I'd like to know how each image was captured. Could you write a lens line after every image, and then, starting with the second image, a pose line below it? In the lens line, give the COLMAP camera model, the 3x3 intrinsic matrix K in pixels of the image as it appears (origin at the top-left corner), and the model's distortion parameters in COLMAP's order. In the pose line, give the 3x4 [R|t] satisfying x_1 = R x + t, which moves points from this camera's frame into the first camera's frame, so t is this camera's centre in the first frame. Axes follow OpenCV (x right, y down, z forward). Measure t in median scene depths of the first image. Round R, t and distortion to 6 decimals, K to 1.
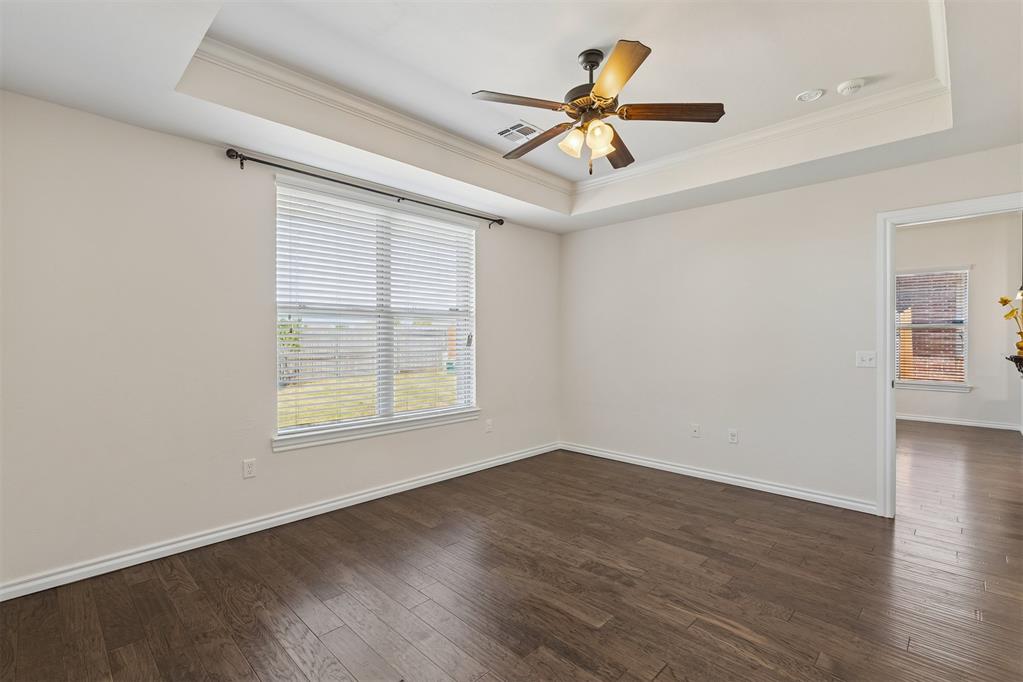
lens RADIAL K [[464.2, 0, 514.1], [0, 464.2, 335.3], [0, 0, 1]] dist [0.005231, -0.000479]
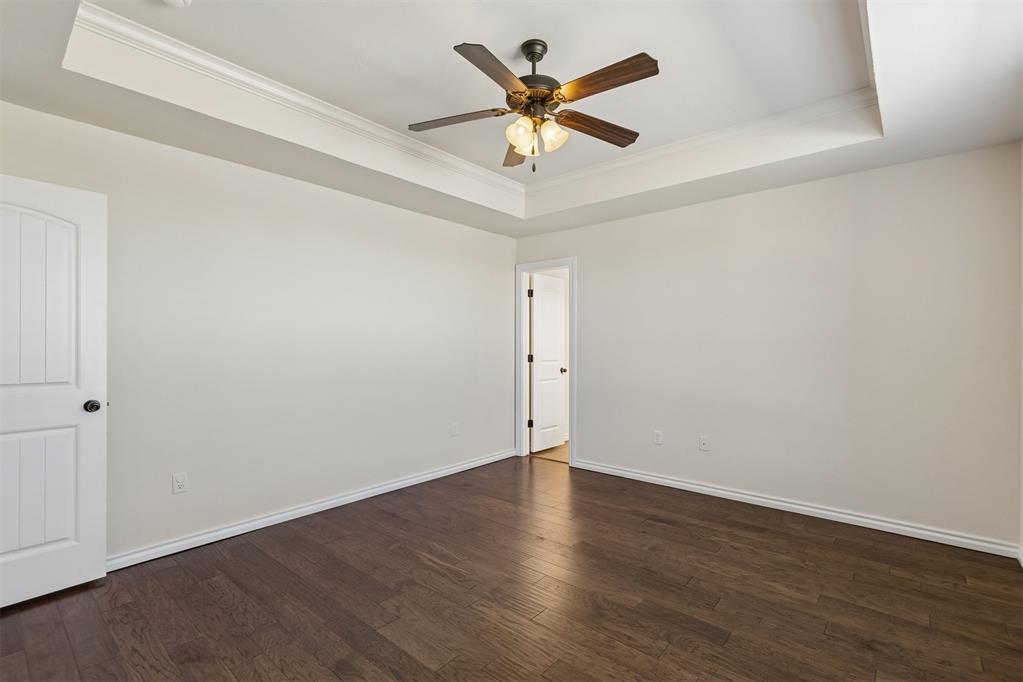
lens RADIAL K [[464.2, 0, 512.7], [0, 464.2, 340.6], [0, 0, 1]] dist [0.005231, -0.000479]
pose [[-0.998601, 0.000368, -0.052885, 0.229713], [0.001316, 0.999839, -0.017895, 0.014392], [0.052869, -0.017939, -0.998440, 1.745814]]
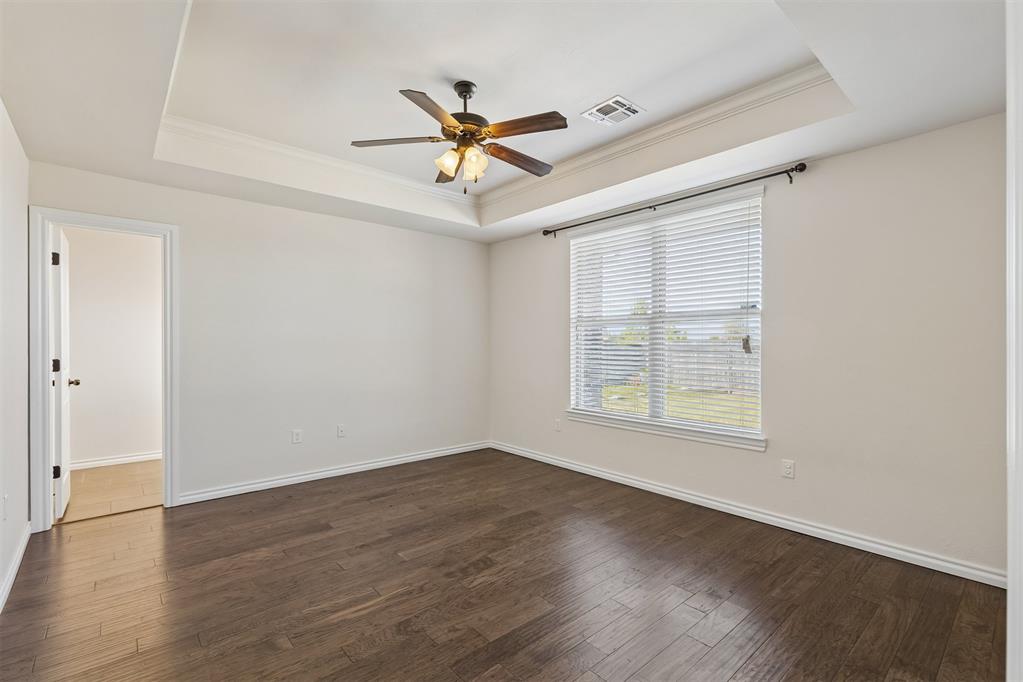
lens RADIAL K [[464.2, 0, 510.4], [0, 464.2, 342.4], [0, 0, 1]] dist [0.005231, -0.000479]
pose [[-0.088204, -0.002431, -0.996099, 1.122594], [0.007431, 0.999968, -0.003098, 0.008312], [0.996075, -0.007675, -0.088184, 1.075642]]
